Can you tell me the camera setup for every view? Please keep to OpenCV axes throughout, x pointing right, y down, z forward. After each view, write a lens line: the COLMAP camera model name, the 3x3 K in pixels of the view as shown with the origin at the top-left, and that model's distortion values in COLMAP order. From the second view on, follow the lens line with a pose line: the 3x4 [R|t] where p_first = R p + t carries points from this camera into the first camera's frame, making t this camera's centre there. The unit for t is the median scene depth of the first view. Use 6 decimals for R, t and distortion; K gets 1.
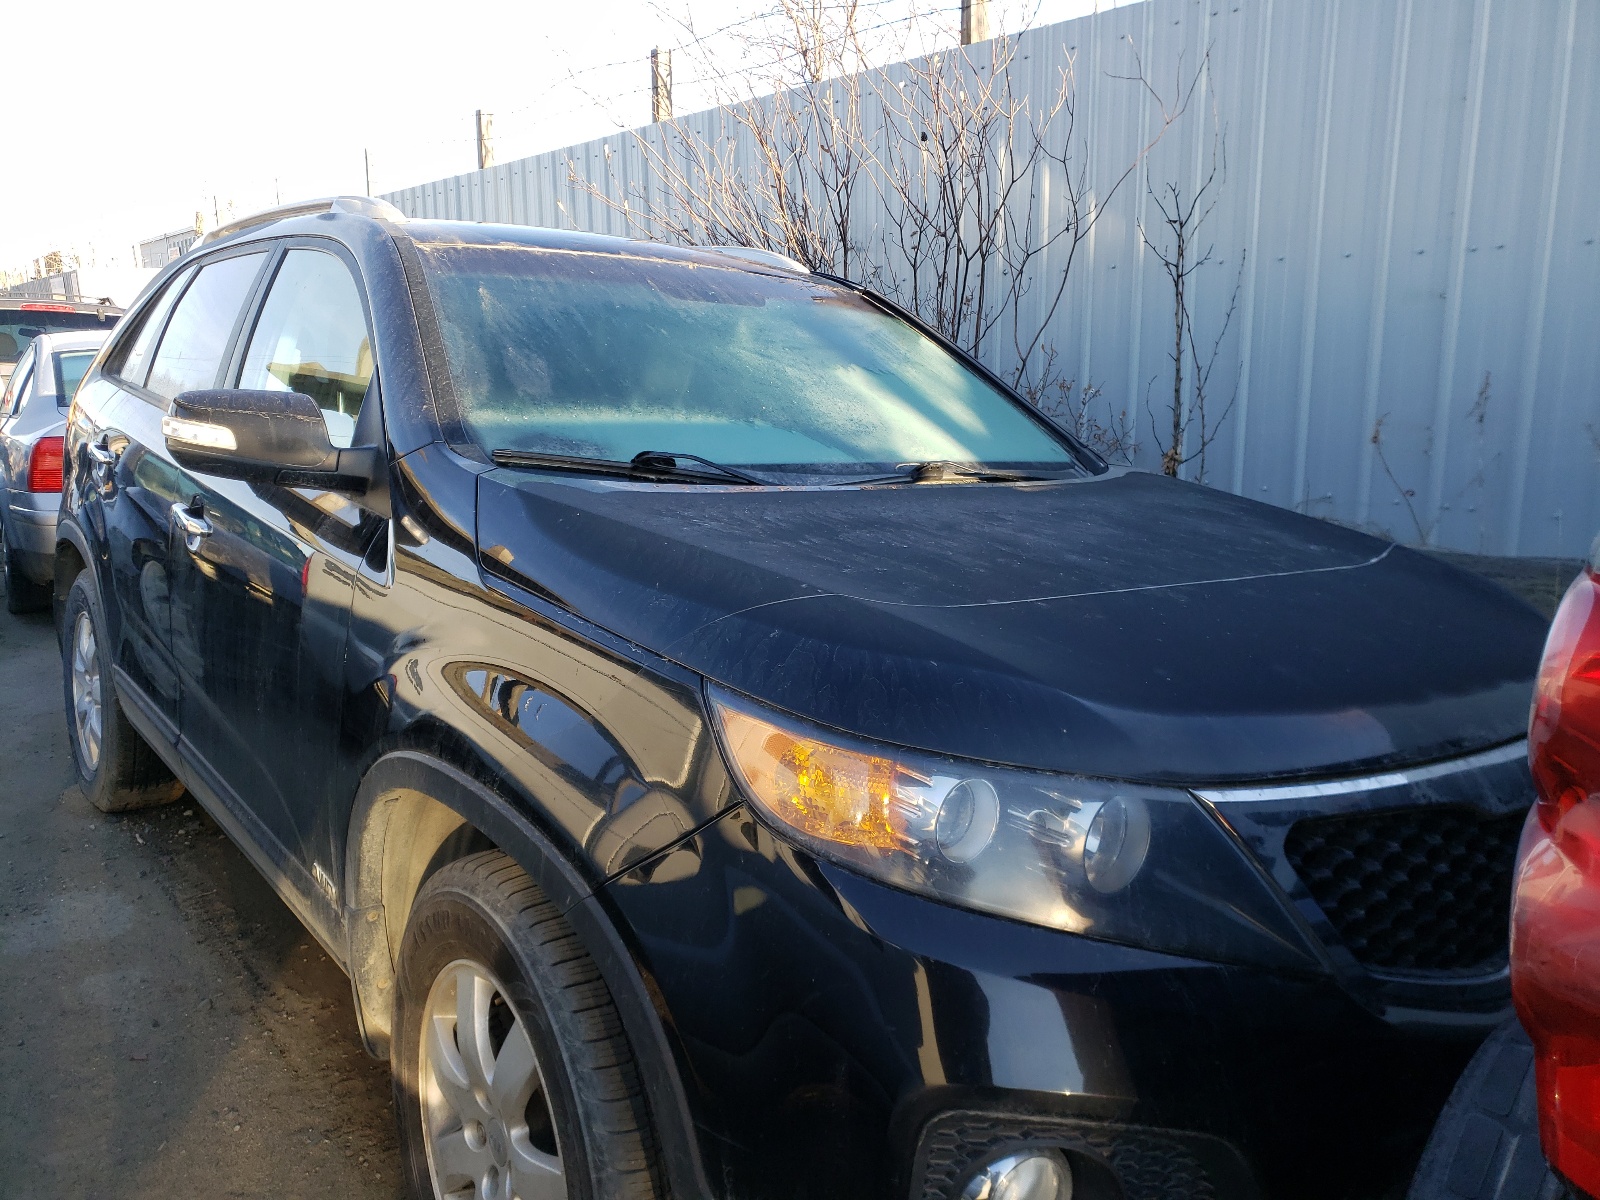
lens RADIAL K [[1209.1, 0, 794.9], [0, 1209.1, 593.3], [0, 0, 1]] dist [0.022301, -0.015858]
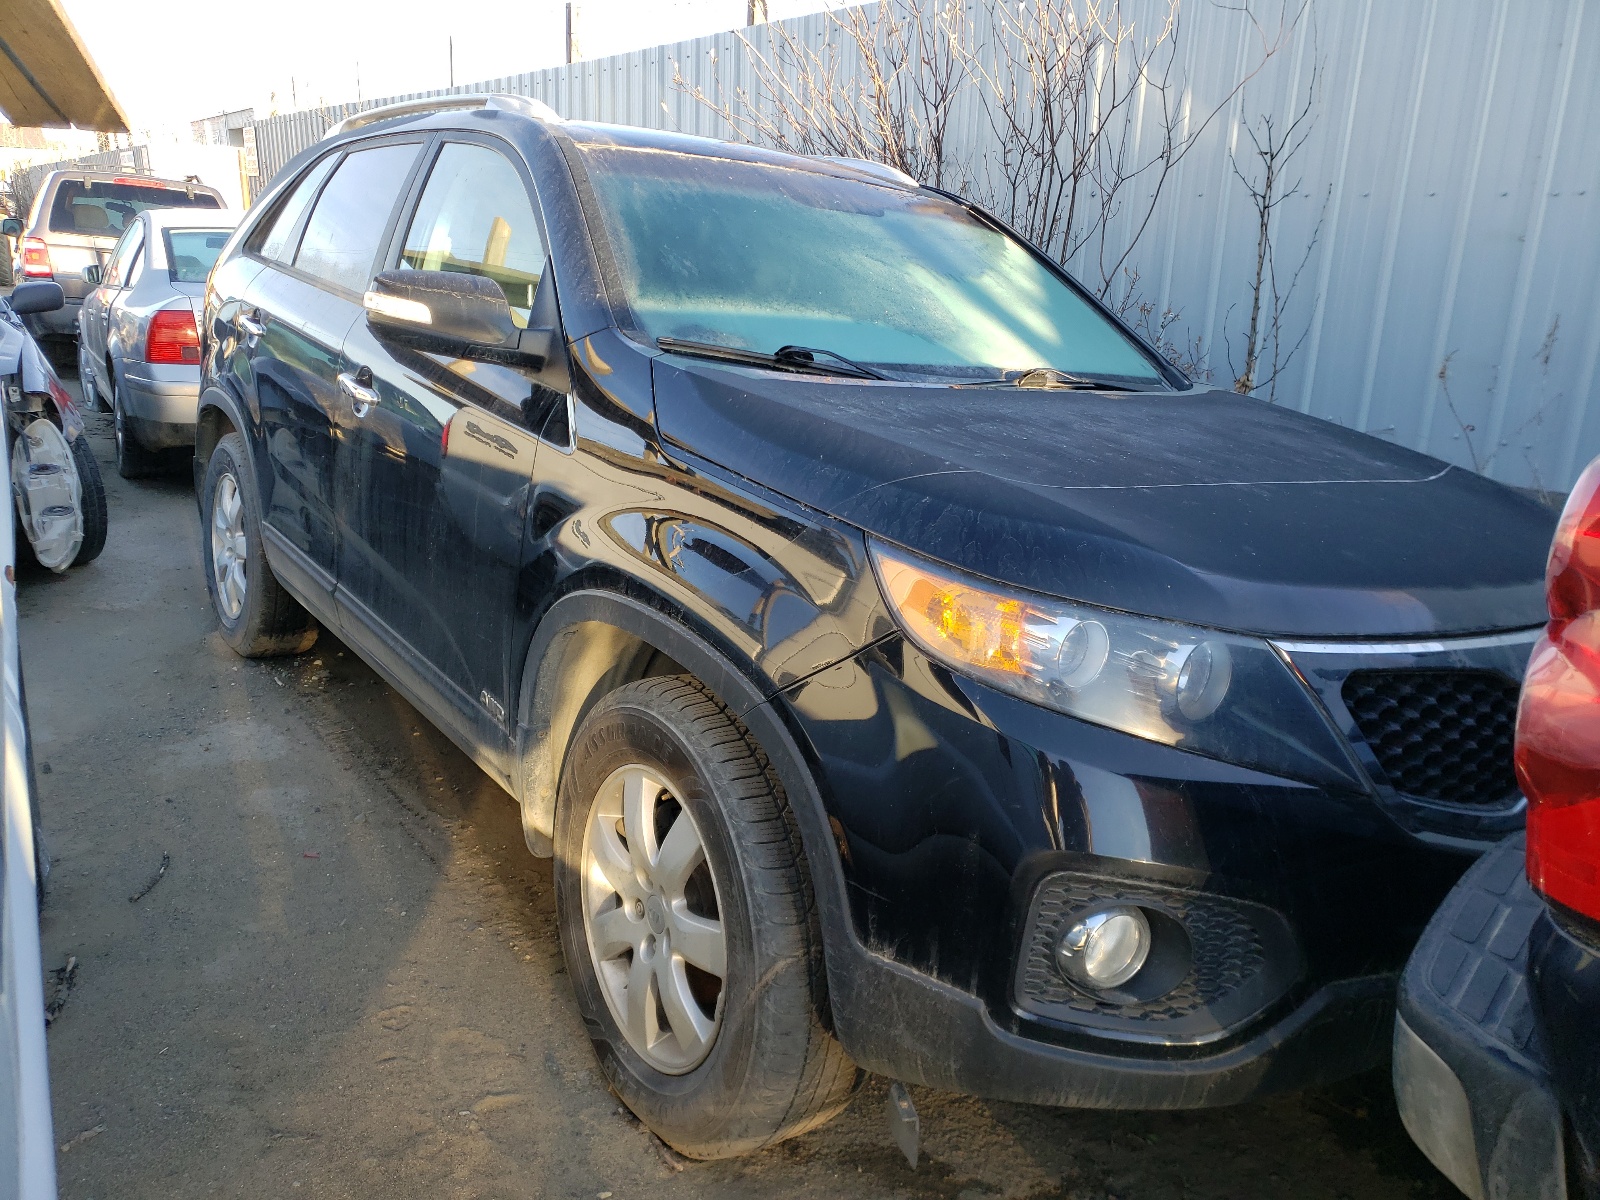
lens RADIAL K [[1209.1, 0, 802.9], [0, 1209.1, 602.9], [0, 0, 1]] dist [0.022301, -0.015858]
pose [[0.998168, 0.056361, -0.021990, -0.066801], [-0.054519, 0.995548, 0.076888, 0.031542], [0.026226, -0.075549, 0.996797, -0.130182]]
